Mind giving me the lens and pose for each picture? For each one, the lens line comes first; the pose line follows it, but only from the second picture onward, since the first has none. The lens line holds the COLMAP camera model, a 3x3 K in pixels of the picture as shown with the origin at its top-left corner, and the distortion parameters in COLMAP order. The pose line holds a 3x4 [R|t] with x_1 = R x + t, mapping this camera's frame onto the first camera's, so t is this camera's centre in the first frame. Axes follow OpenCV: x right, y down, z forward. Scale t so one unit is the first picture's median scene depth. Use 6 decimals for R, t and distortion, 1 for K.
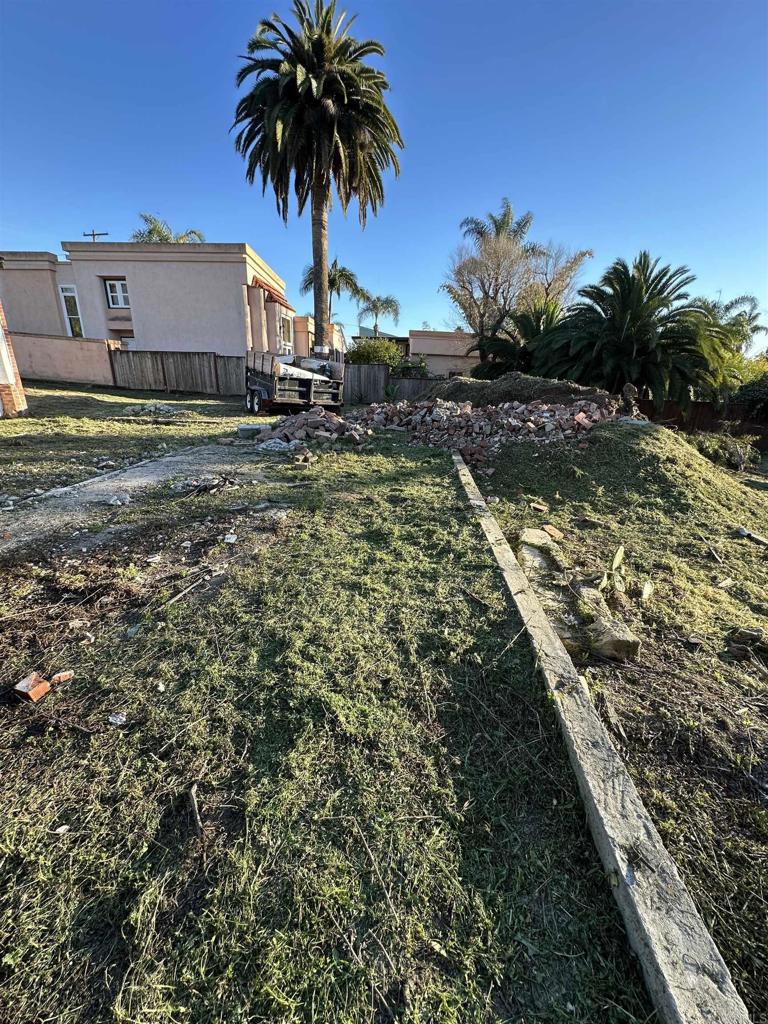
lens RADIAL K [[409.0, 0, 383.8], [0, 409.0, 511.8], [0, 0, 1]] dist [-0.002912, 0.000962]
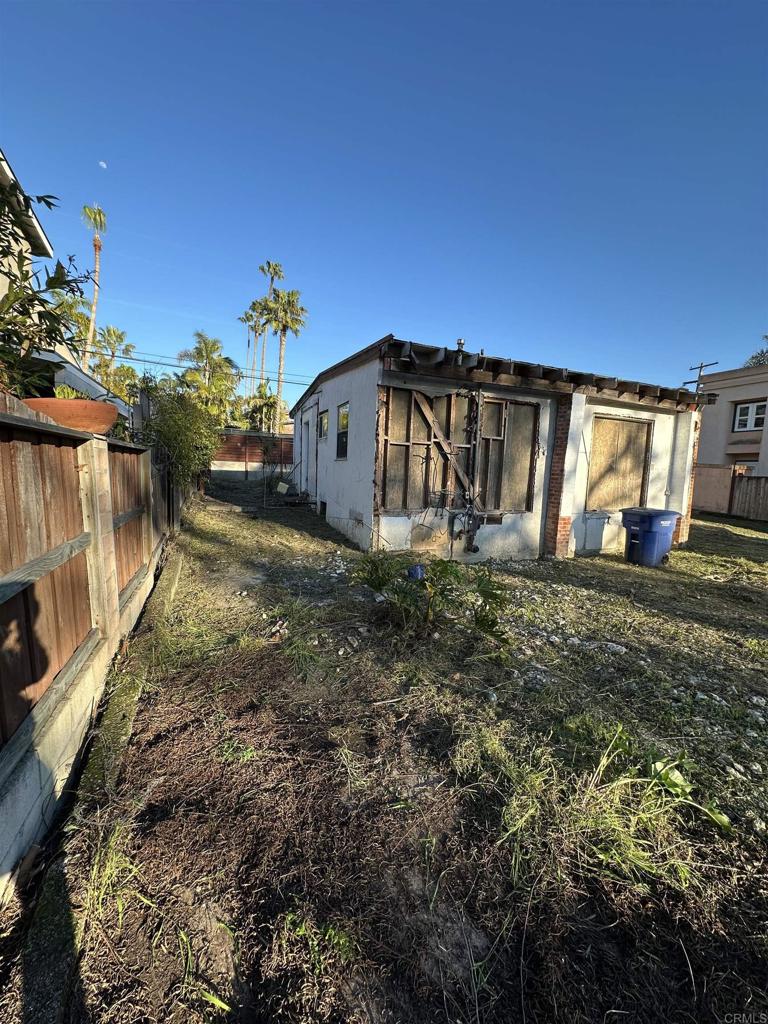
lens RADIAL K [[407.1, 0, 384.0], [0, 407.1, 512.0], [0, 0, 1]] dist [-0.002086, 0.000539]
pose [[0.431637, 0.081962, -0.898316, -0.848426], [-0.319317, 0.945263, -0.067186, -0.077274], [0.843638, 0.315848, 0.434182, -0.021695]]
